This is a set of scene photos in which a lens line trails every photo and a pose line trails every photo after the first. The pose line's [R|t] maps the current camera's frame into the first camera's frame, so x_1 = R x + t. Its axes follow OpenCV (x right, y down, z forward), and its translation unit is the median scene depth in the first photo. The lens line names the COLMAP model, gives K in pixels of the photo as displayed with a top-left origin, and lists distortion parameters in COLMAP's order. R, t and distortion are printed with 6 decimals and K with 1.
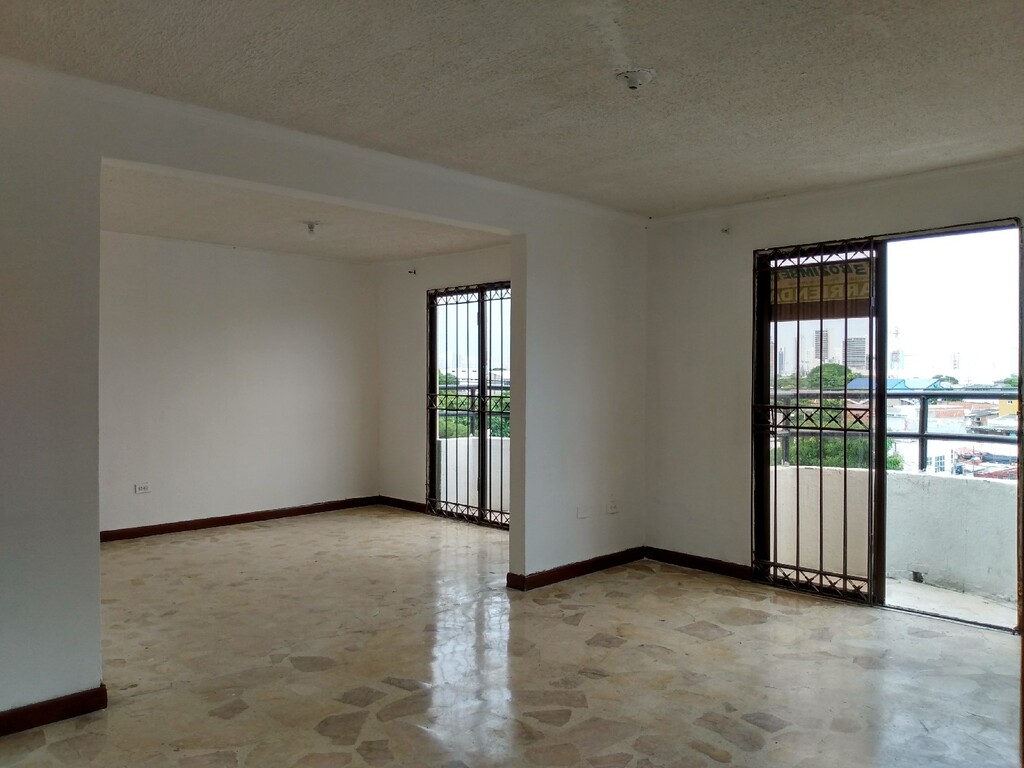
lens RADIAL K [[786.5, 0, 506.9], [0, 786.5, 390.3], [0, 0, 1]] dist [0.011205, -0.023096]
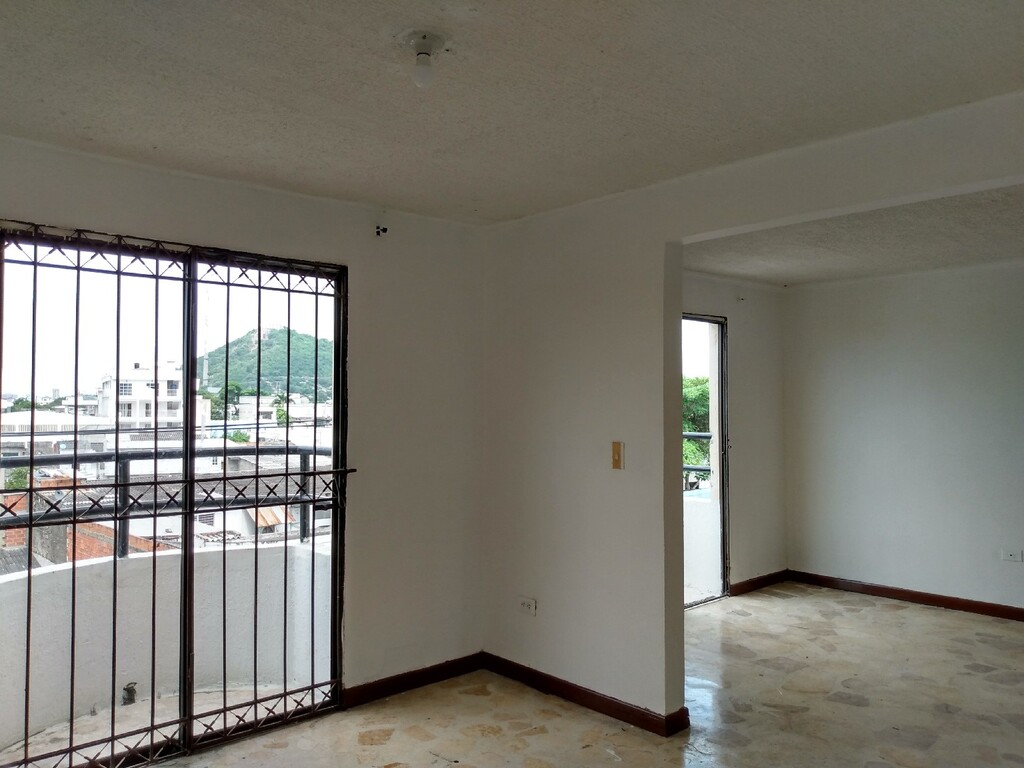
lens RADIAL K [[786.5, 0, 517.9], [0, 786.5, 378.4], [0, 0, 1]] dist [0.011205, -0.023096]
pose [[0.029915, 0.035174, 0.998933, -0.764022], [0.019001, 0.999180, -0.035751, -0.049297], [-0.999372, 0.020050, 0.029222, 1.183507]]
